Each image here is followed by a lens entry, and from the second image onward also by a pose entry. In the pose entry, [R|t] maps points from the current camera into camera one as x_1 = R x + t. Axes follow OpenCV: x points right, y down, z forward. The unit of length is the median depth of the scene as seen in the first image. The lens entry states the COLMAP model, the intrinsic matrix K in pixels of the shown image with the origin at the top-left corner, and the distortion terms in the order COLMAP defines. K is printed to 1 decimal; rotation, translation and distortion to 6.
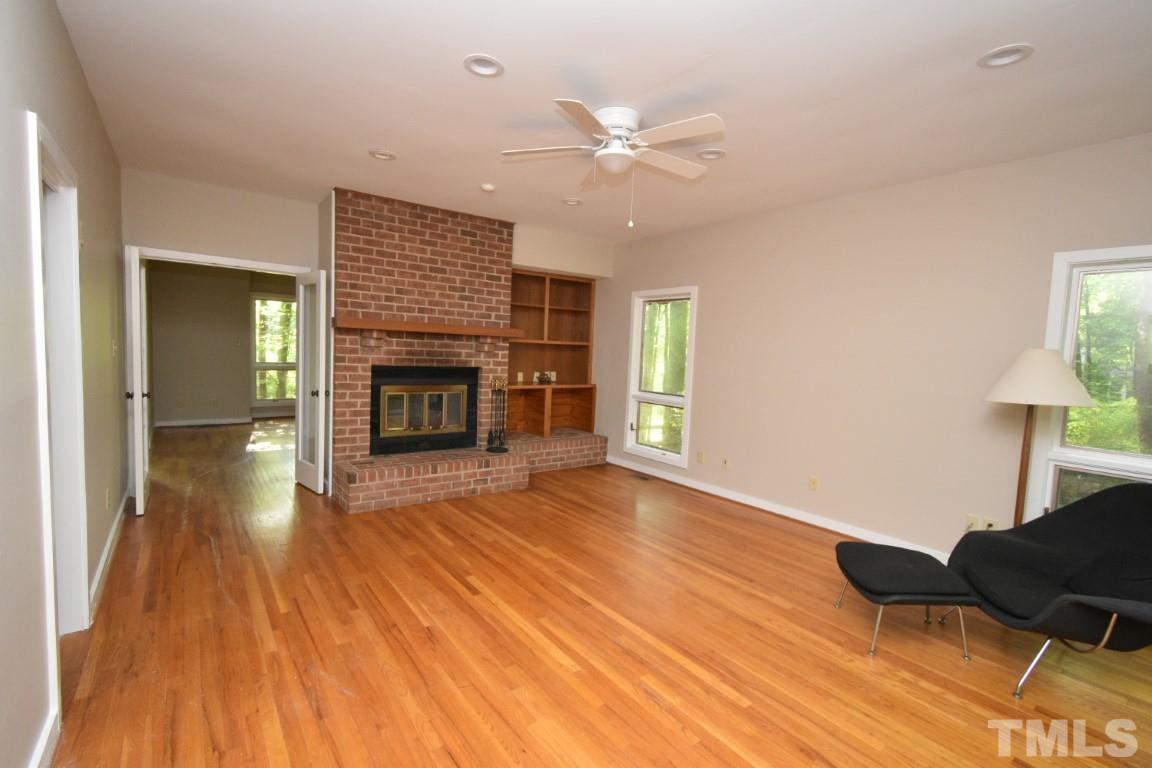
lens RADIAL K [[515.7, 0, 575.9], [0, 515.7, 385.3], [0, 0, 1]] dist [0.005043, -0.002406]
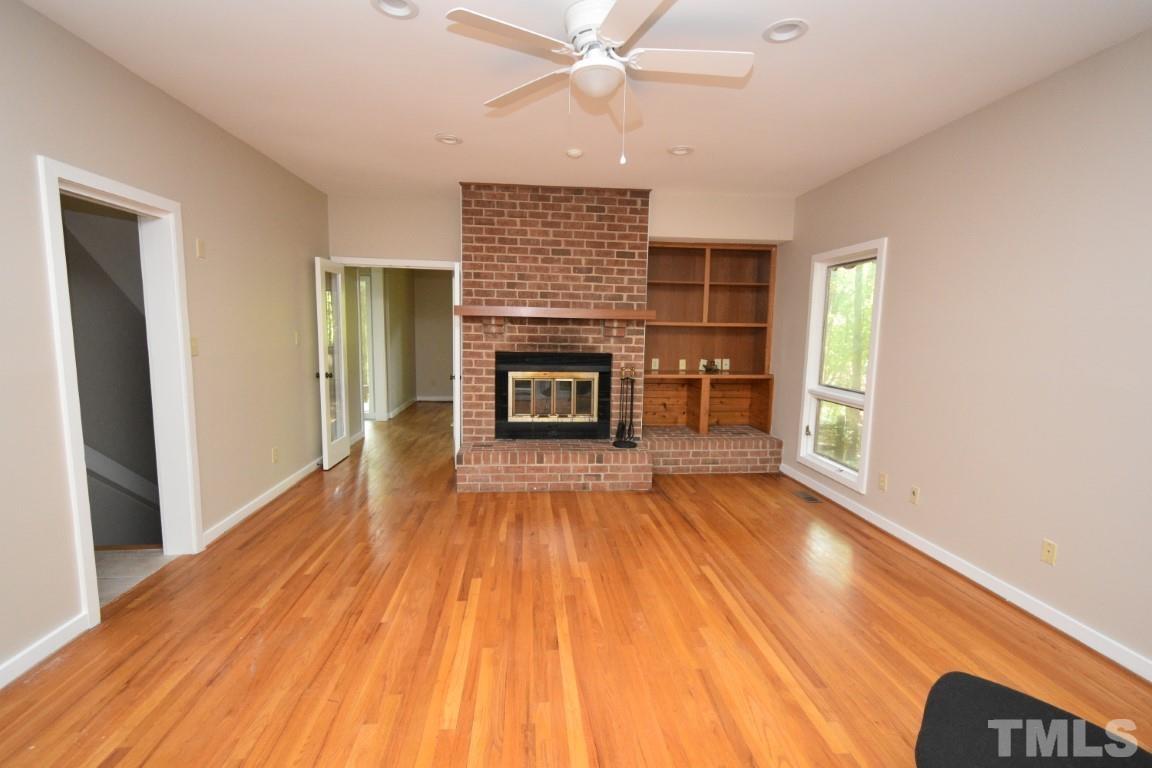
lens RADIAL K [[515.7, 0, 579.4], [0, 515.7, 384.1], [0, 0, 1]] dist [0.005043, -0.002406]
pose [[0.854988, 0.031372, -0.517698, 0.264373], [-0.020010, 0.999421, 0.027516, -0.005051], [0.518261, -0.013167, 0.855121, 0.194027]]
